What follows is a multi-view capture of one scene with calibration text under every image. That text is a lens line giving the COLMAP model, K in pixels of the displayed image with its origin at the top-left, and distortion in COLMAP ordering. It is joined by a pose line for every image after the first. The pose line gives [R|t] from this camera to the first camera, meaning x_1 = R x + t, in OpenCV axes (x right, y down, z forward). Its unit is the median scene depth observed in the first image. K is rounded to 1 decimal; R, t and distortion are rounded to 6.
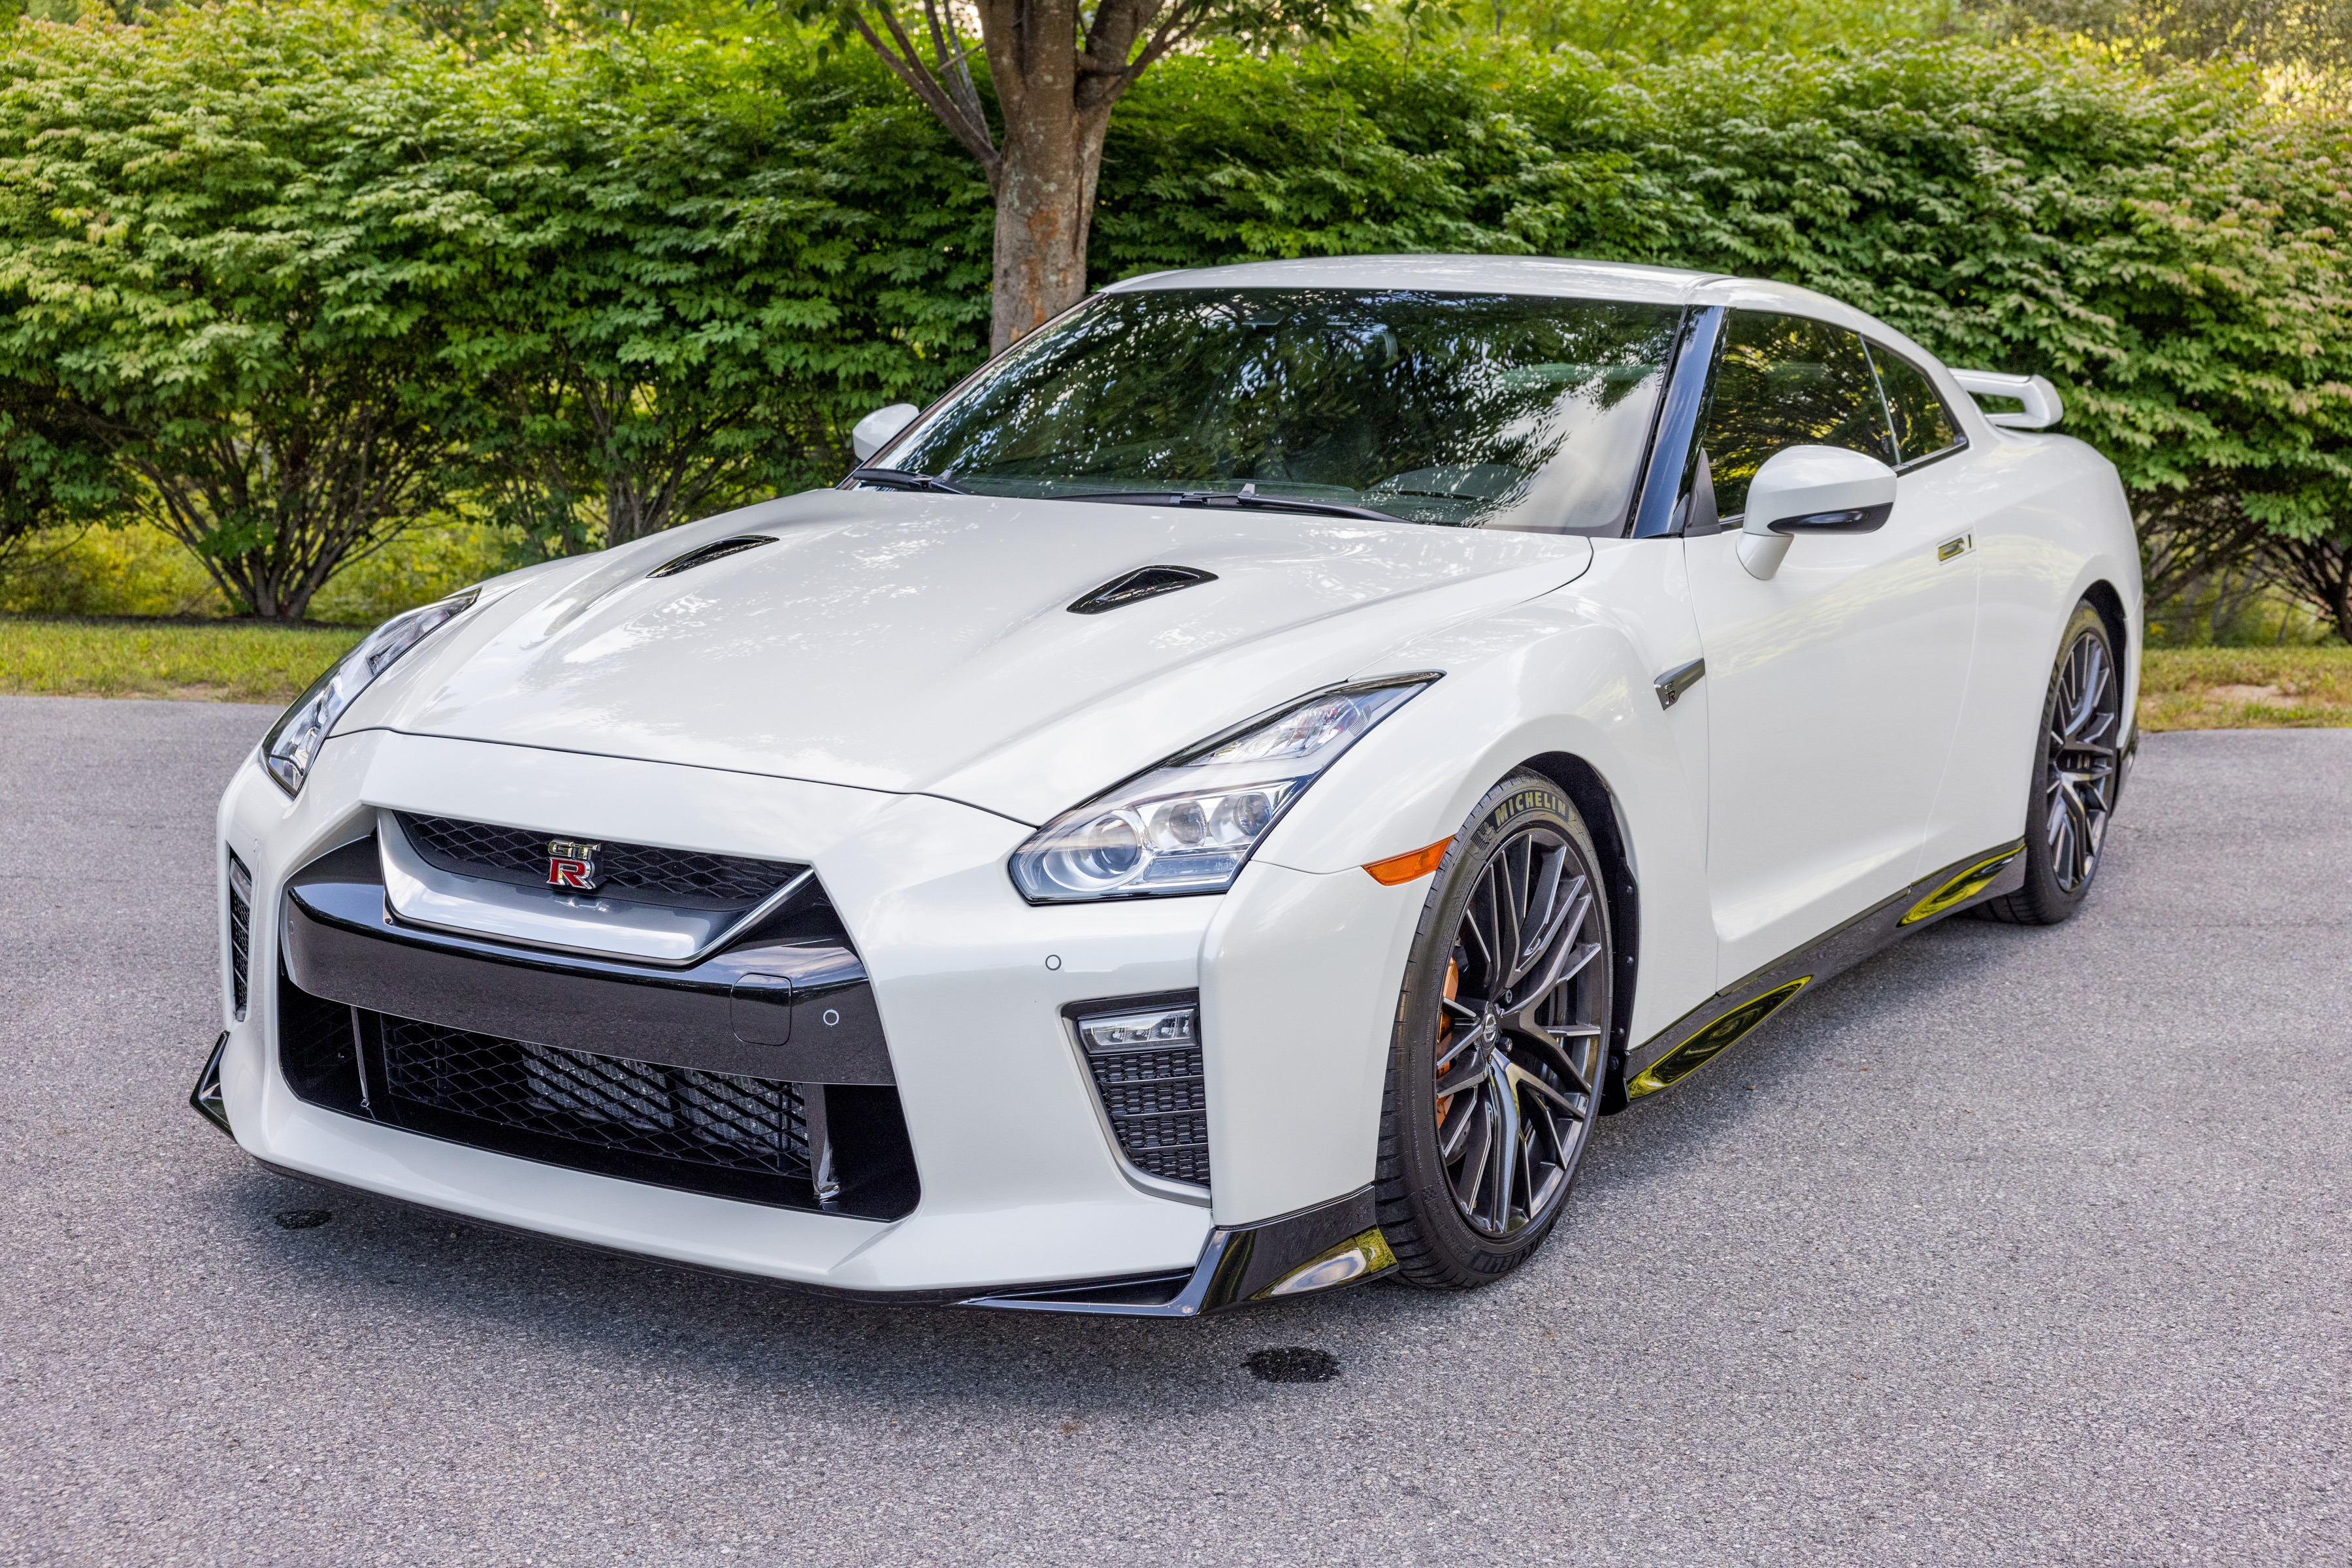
lens RADIAL K [[3113.5, 0, 1176.0], [0, 3113.5, 784.0], [0, 0, 1]] dist [-0.022957, 0.052243]
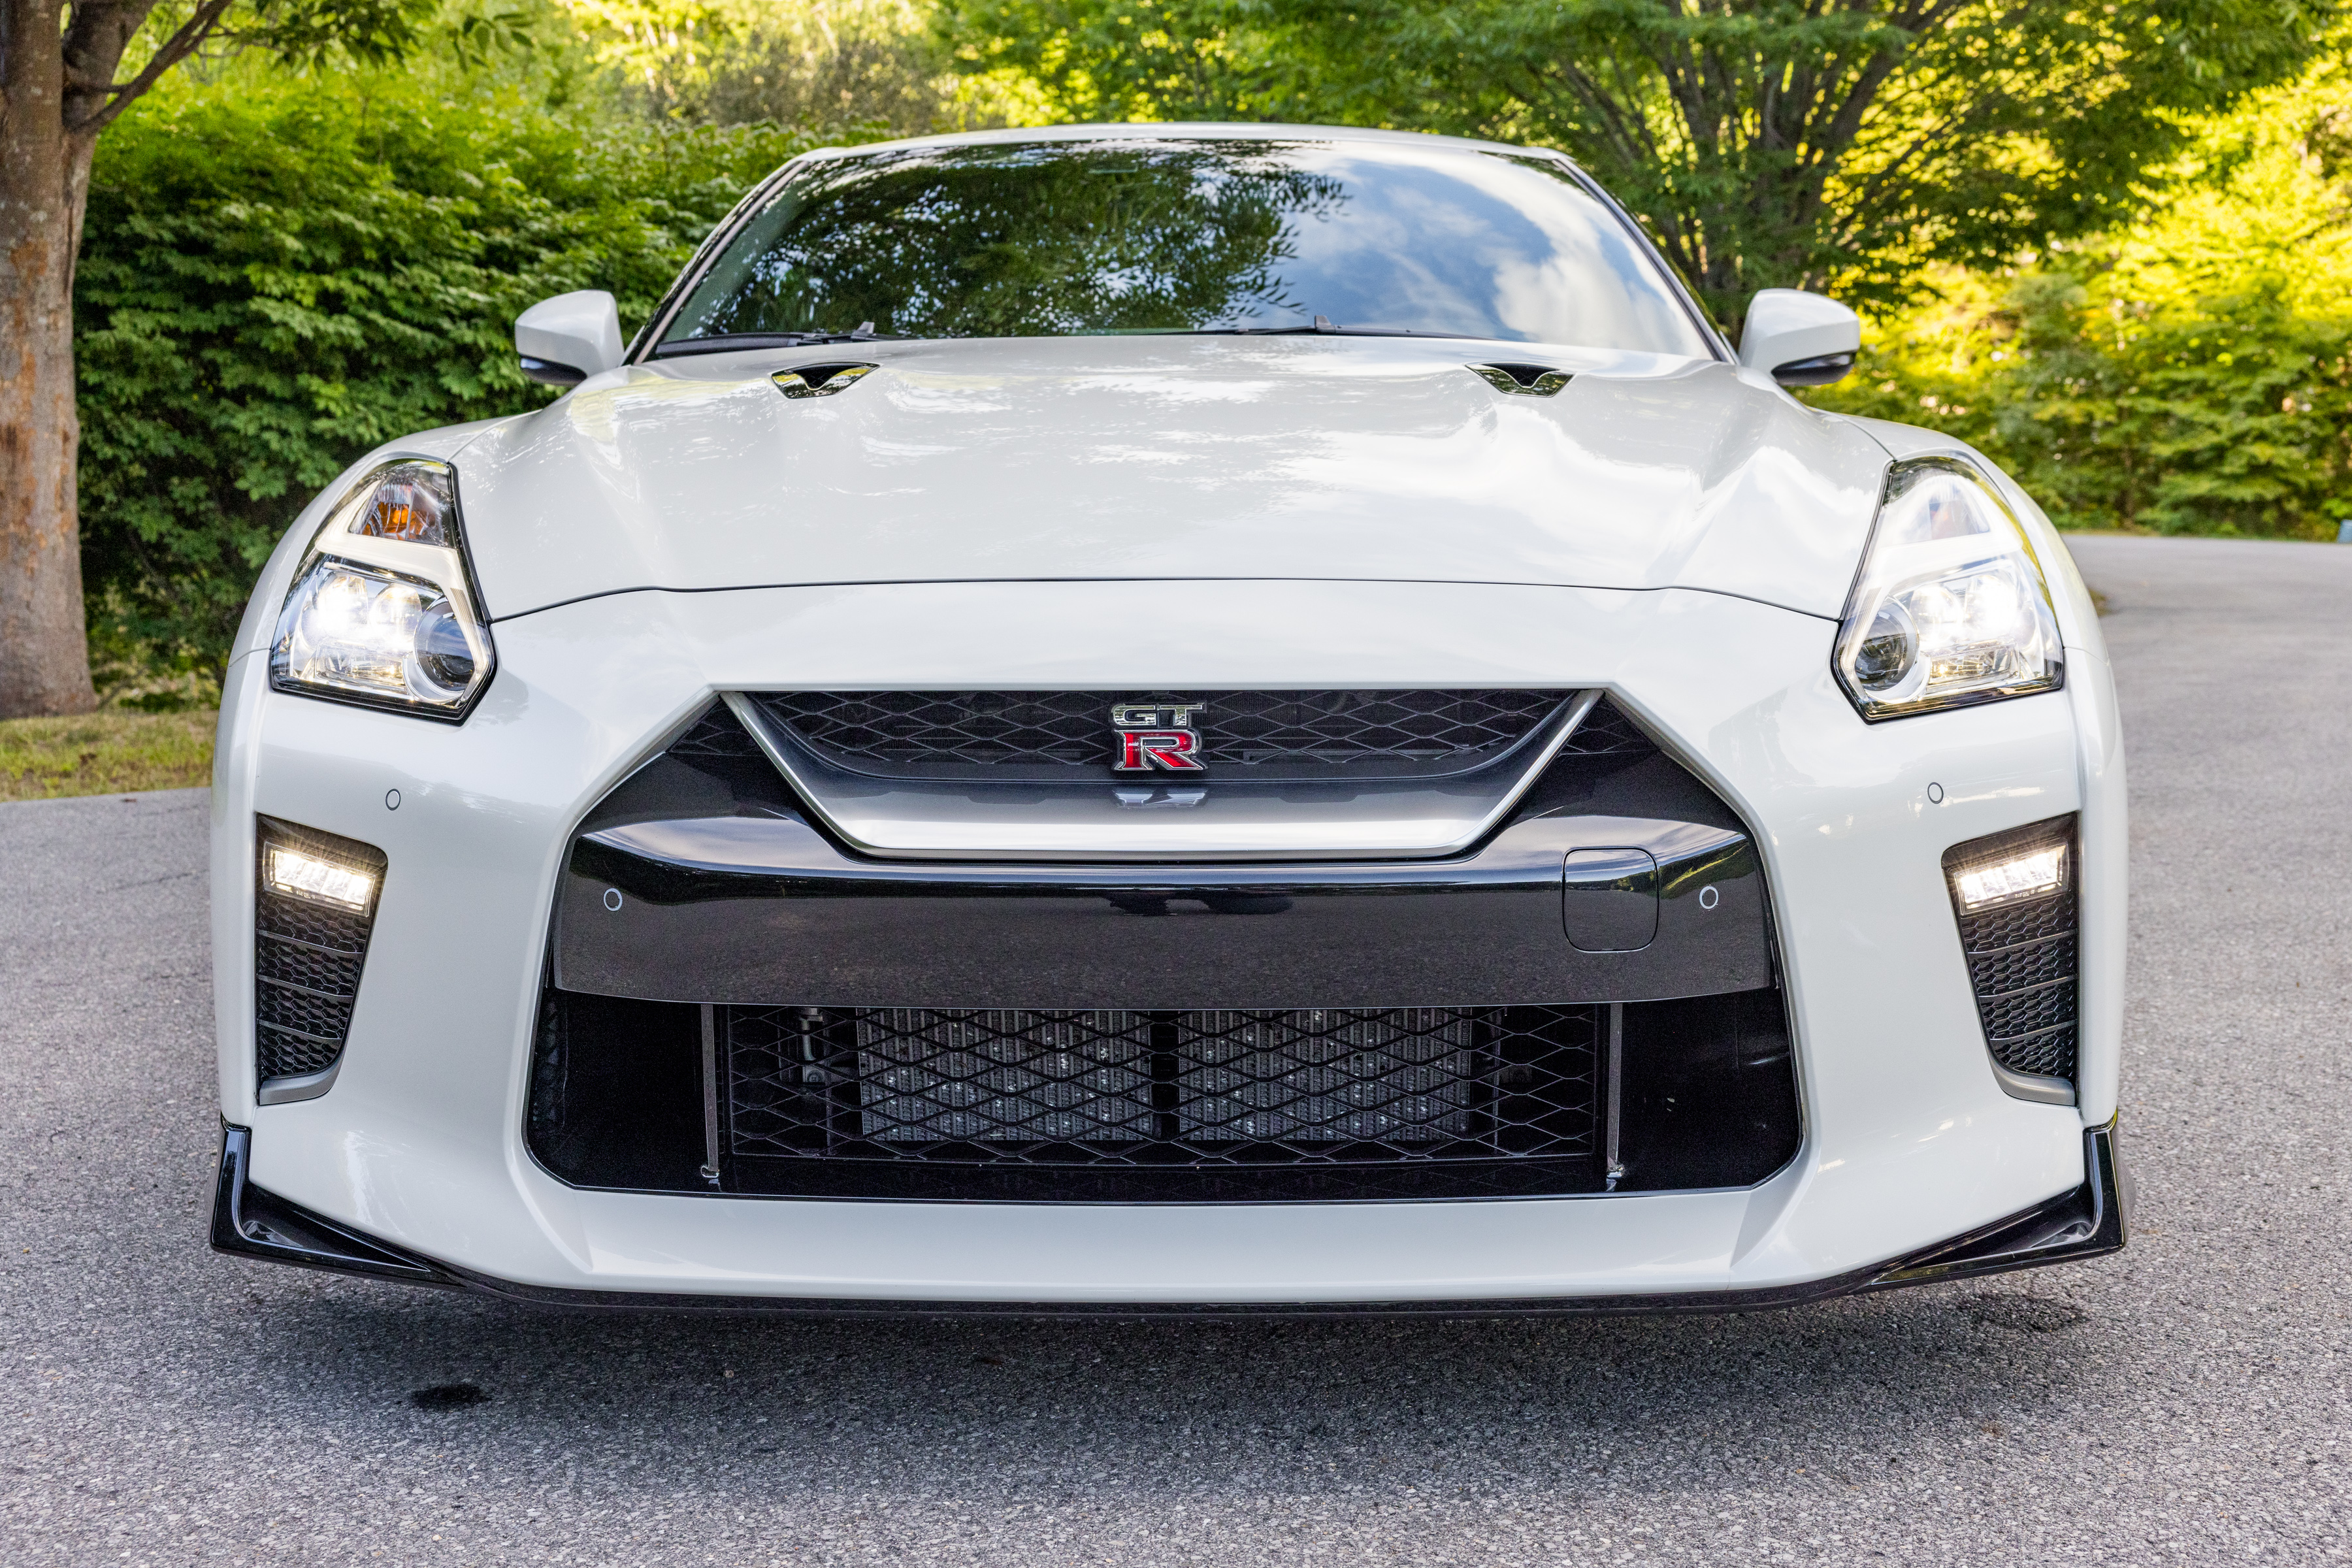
lens RADIAL K [[2763.4, 0, 1176.0], [0, 2763.4, 784.0], [0, 0, 1]] dist [0.012487, 0.006393]
pose [[0.868489, -0.074169, 0.490129, -0.154031], [0.095746, 0.995223, -0.019055, 0.015221], [-0.486375, 0.063477, 0.871442, 0.158456]]
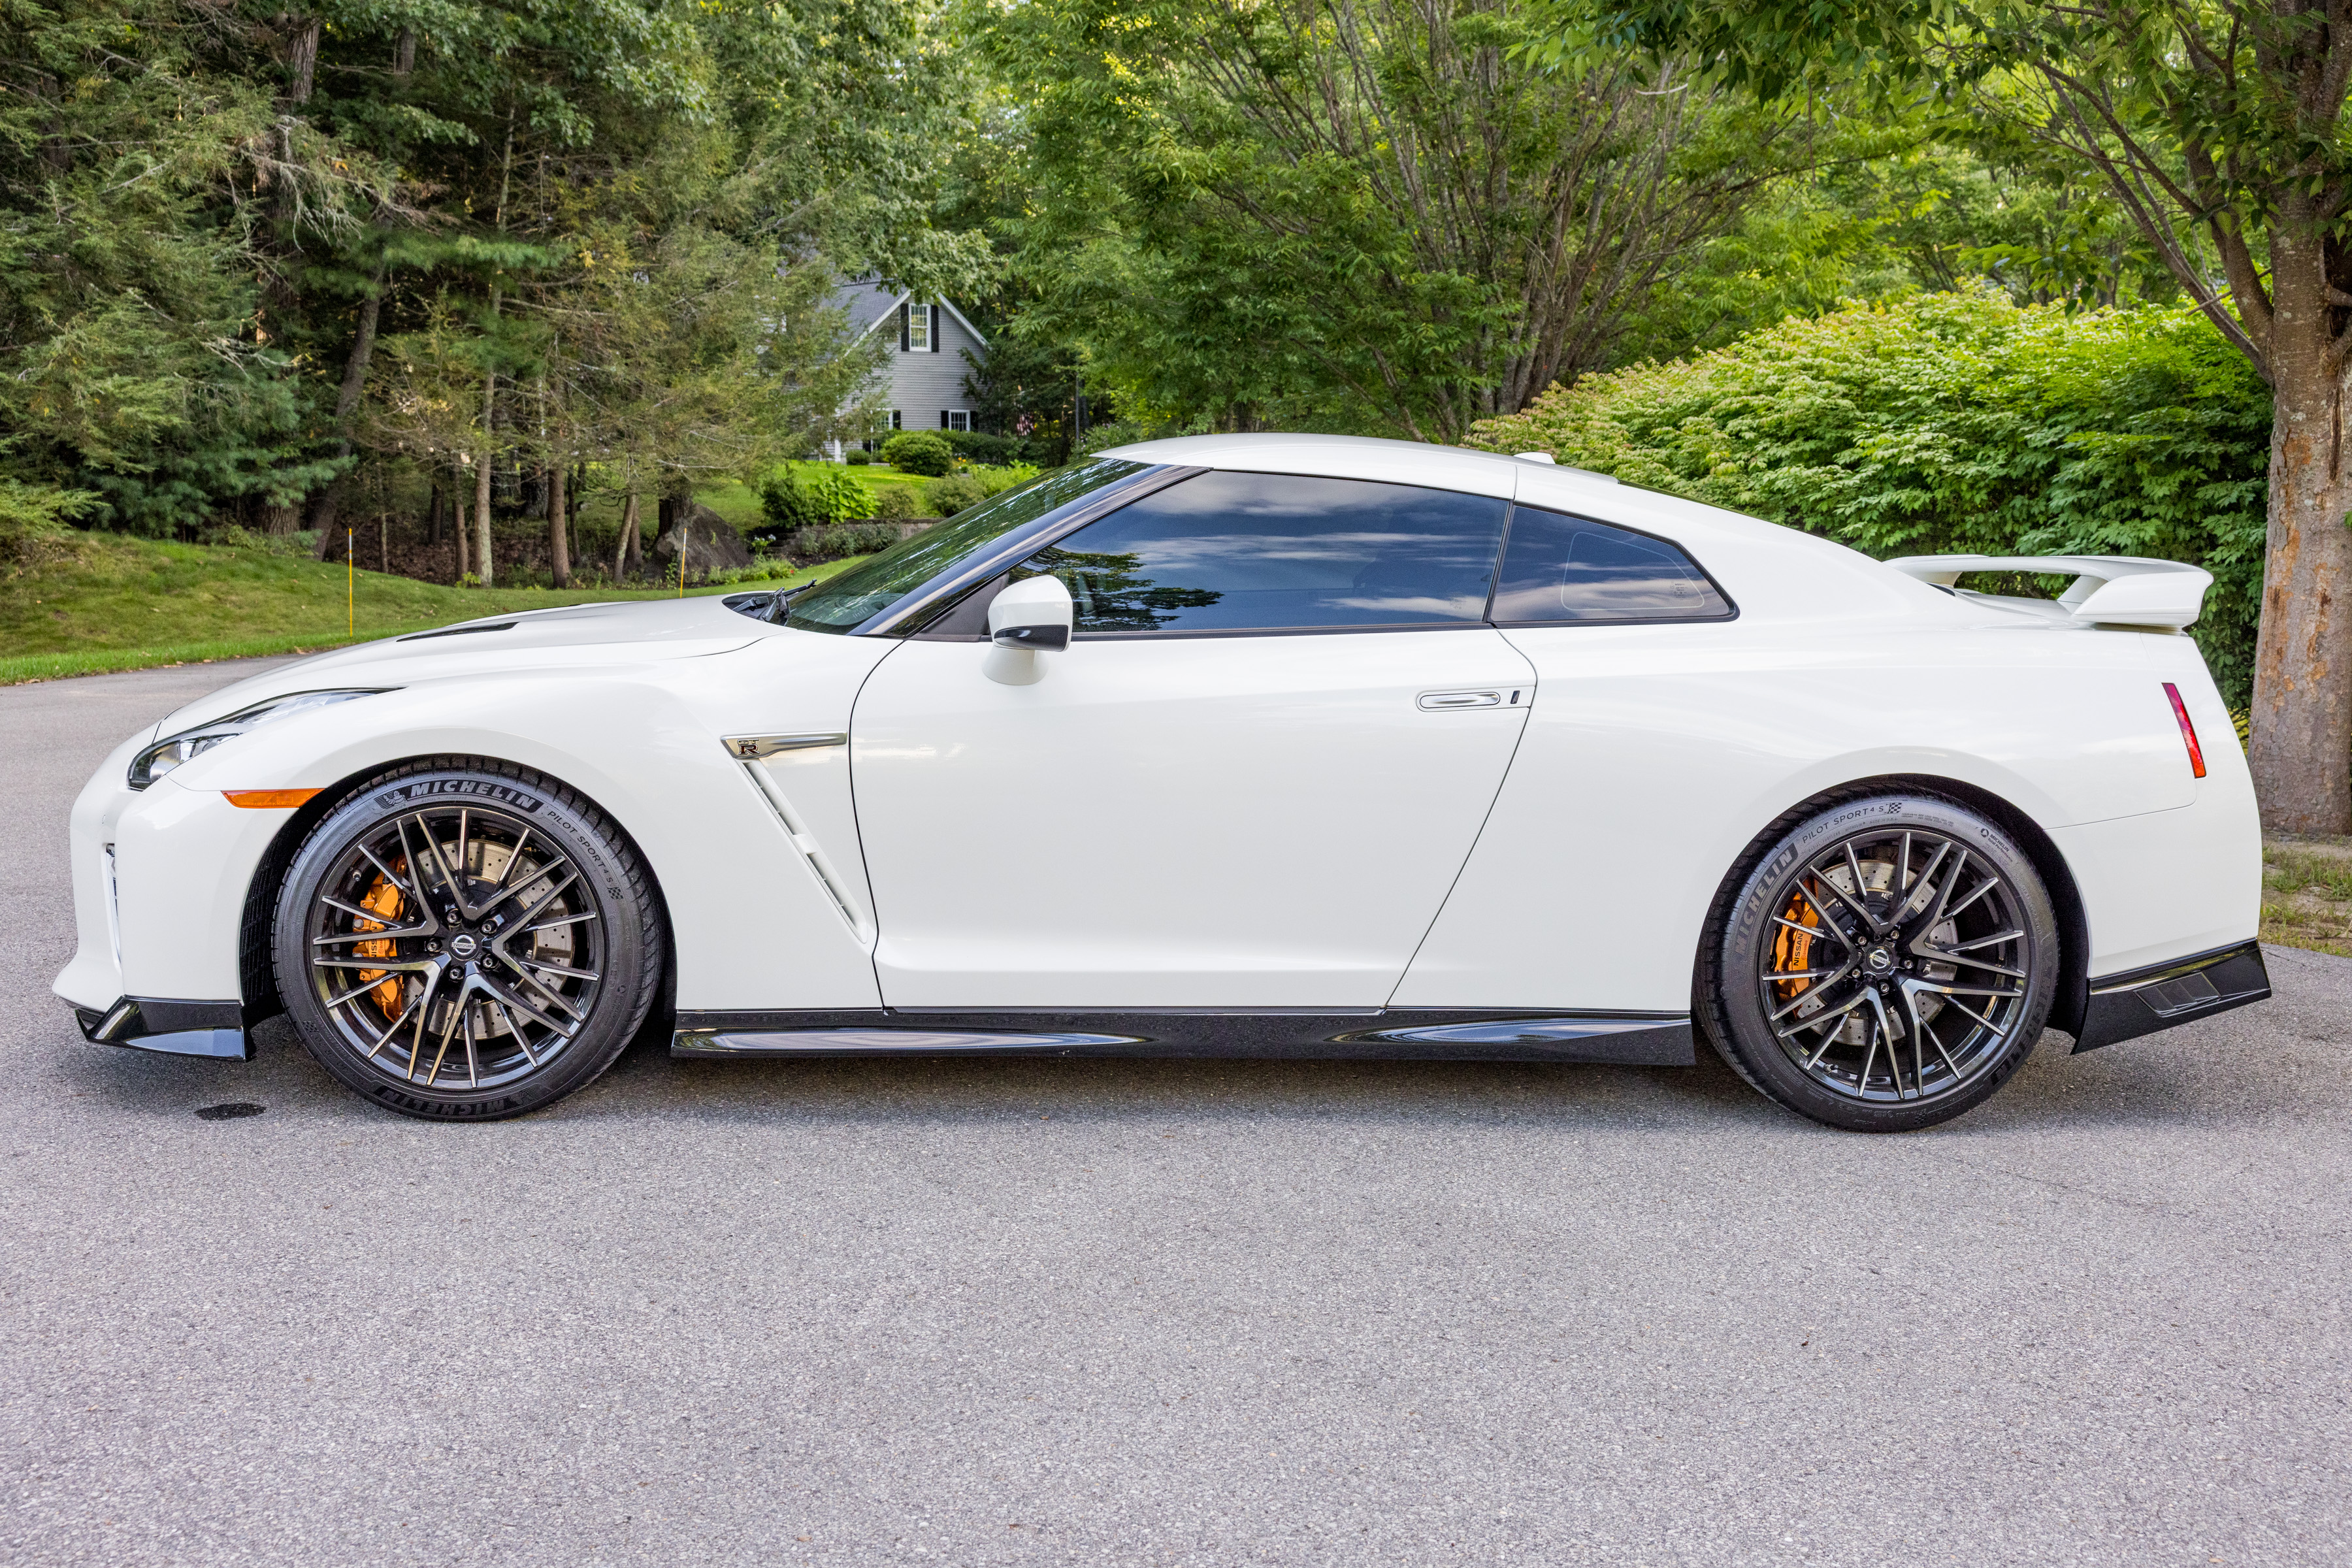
lens RADIAL K [[2362.9, 0, 1105.3], [0, 2362.9, 777.8], [0, 0, 1]] dist [0.008260, -0.006481]
pose [[0.555764, 0.102274, -0.825025, 0.402972], [-0.152687, 0.988080, 0.019632, -0.022378], [0.817198, 0.115060, 0.564755, 0.215832]]
